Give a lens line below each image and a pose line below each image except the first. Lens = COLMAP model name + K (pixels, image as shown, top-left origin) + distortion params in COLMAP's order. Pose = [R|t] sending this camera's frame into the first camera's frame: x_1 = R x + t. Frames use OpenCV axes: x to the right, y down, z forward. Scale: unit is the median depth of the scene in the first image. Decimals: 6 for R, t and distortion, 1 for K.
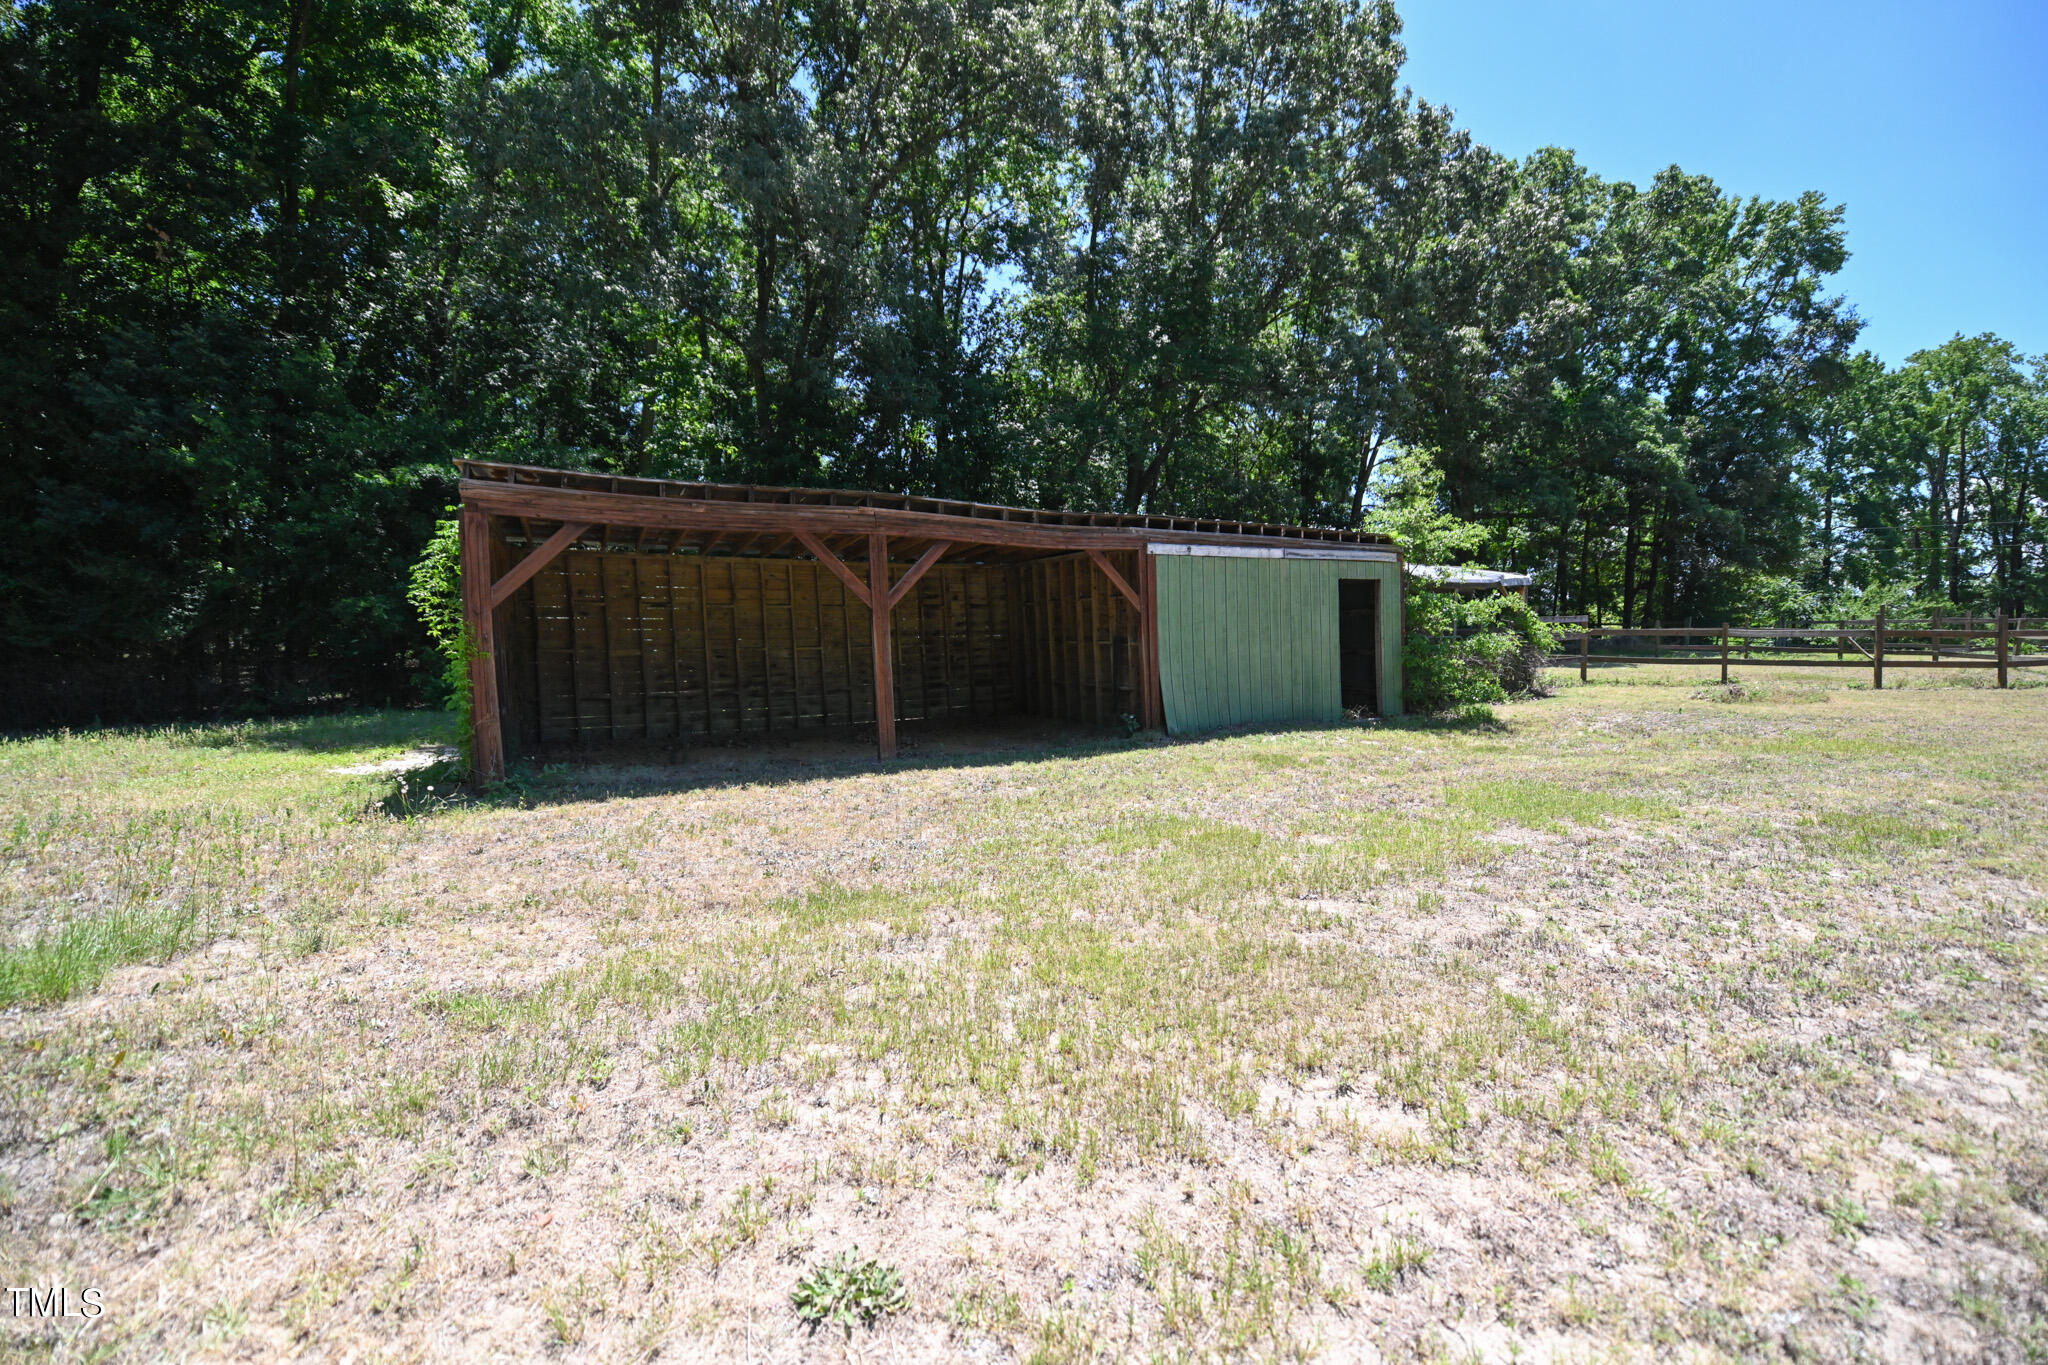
lens RADIAL K [[819.6, 0, 1022.6], [0, 819.6, 663.5], [0, 0, 1]] dist [-0.010199, -0.000325]
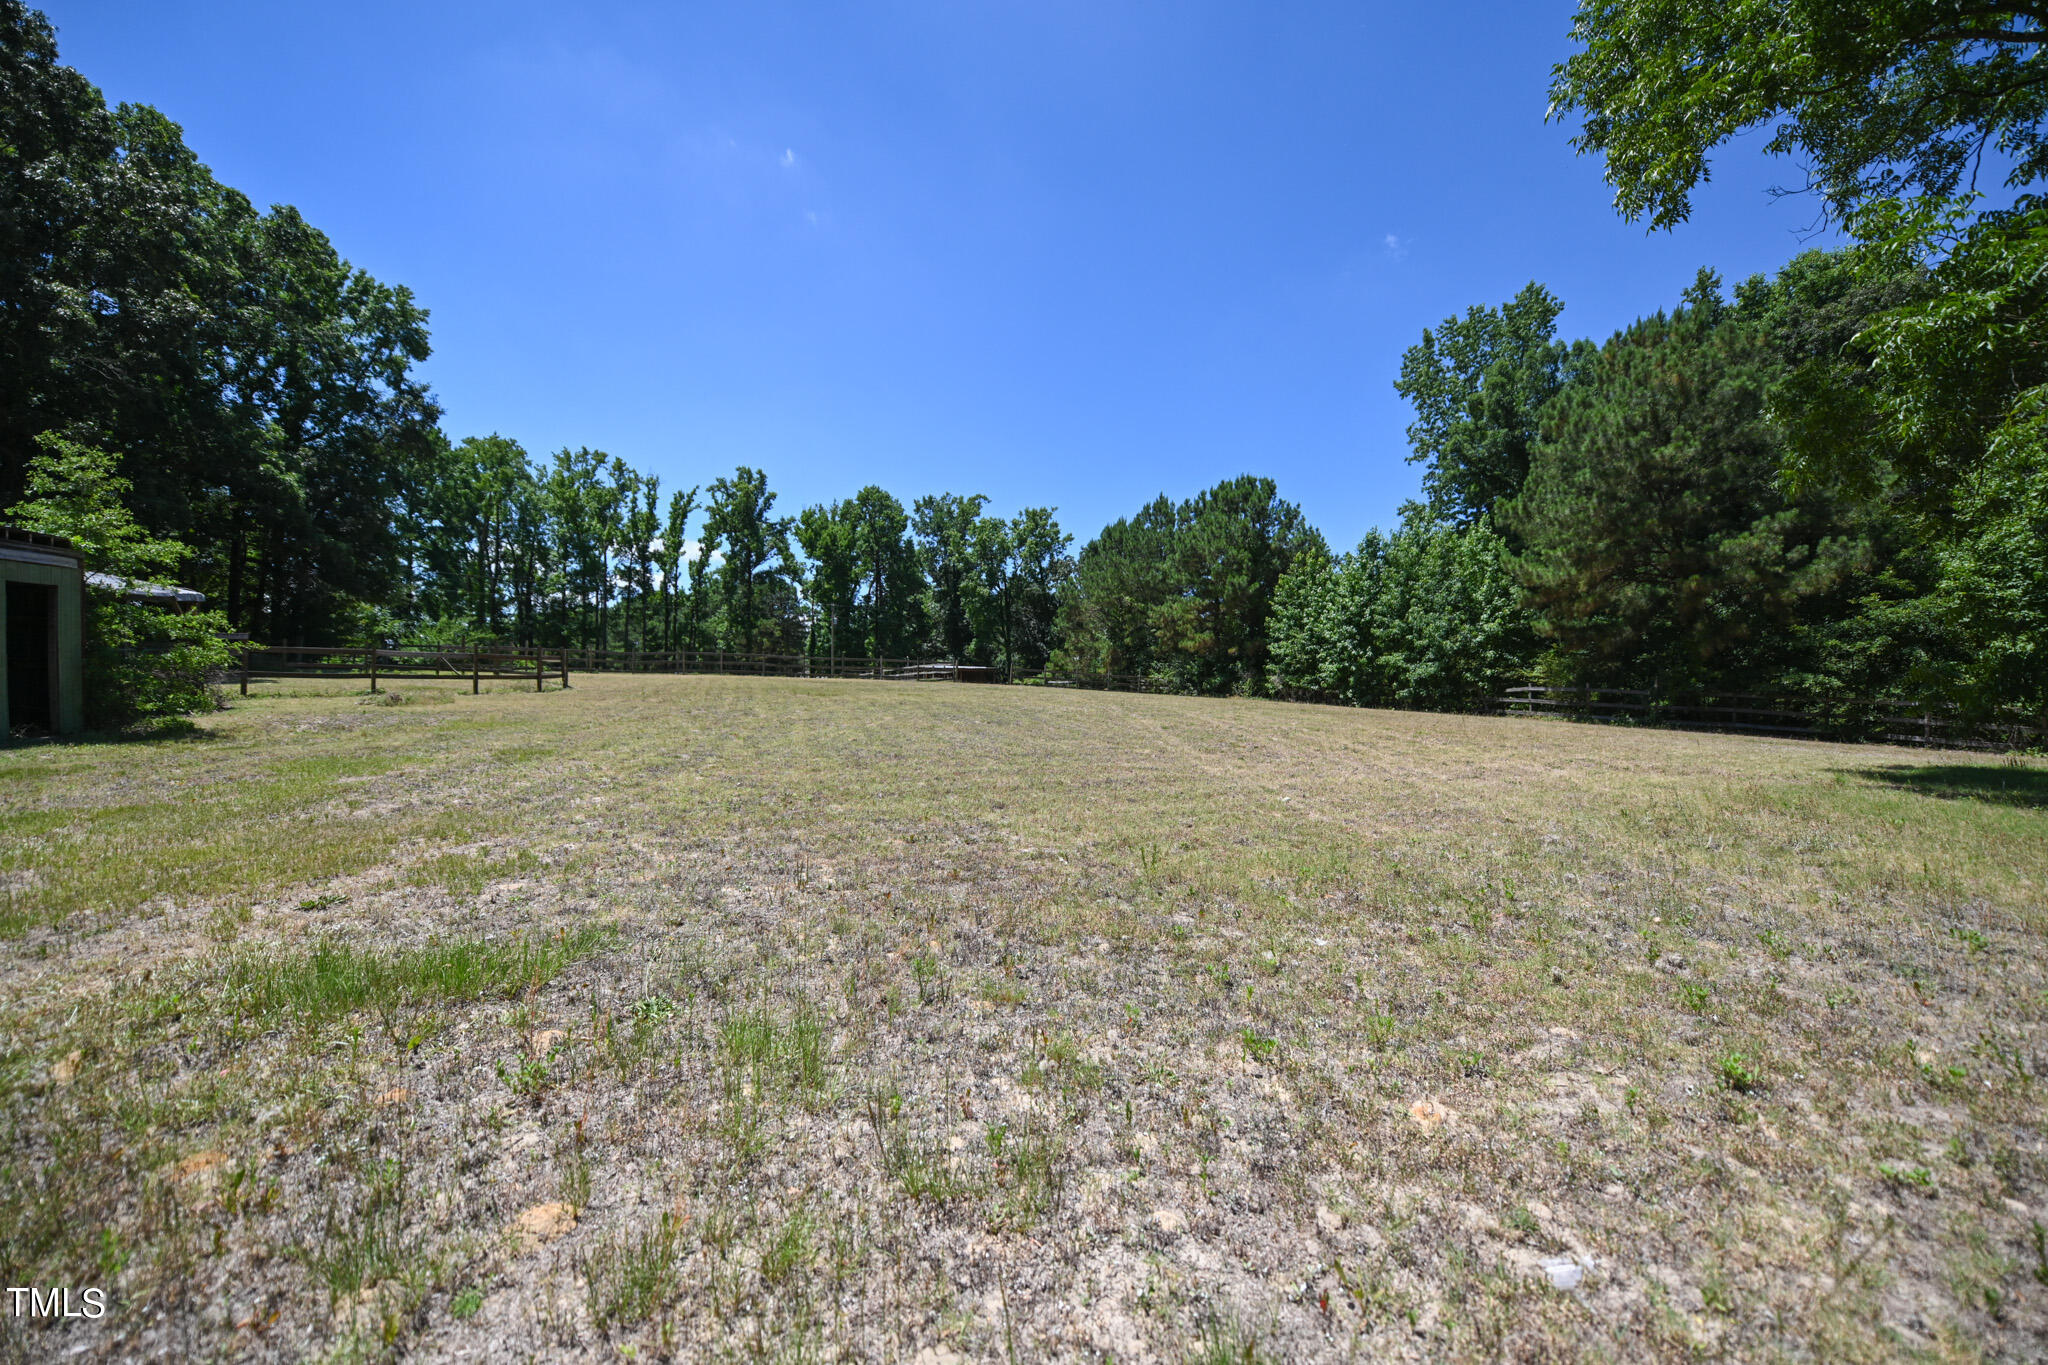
lens RADIAL K [[819.6, 0, 1023.4], [0, 819.6, 677.6], [0, 0, 1]] dist [-0.010199, -0.000325]
pose [[0.131056, -0.003397, 0.991369, -0.099469], [0.010164, 0.999946, 0.002083, 0.003302], [-0.991323, 0.009803, 0.131083, -0.061484]]
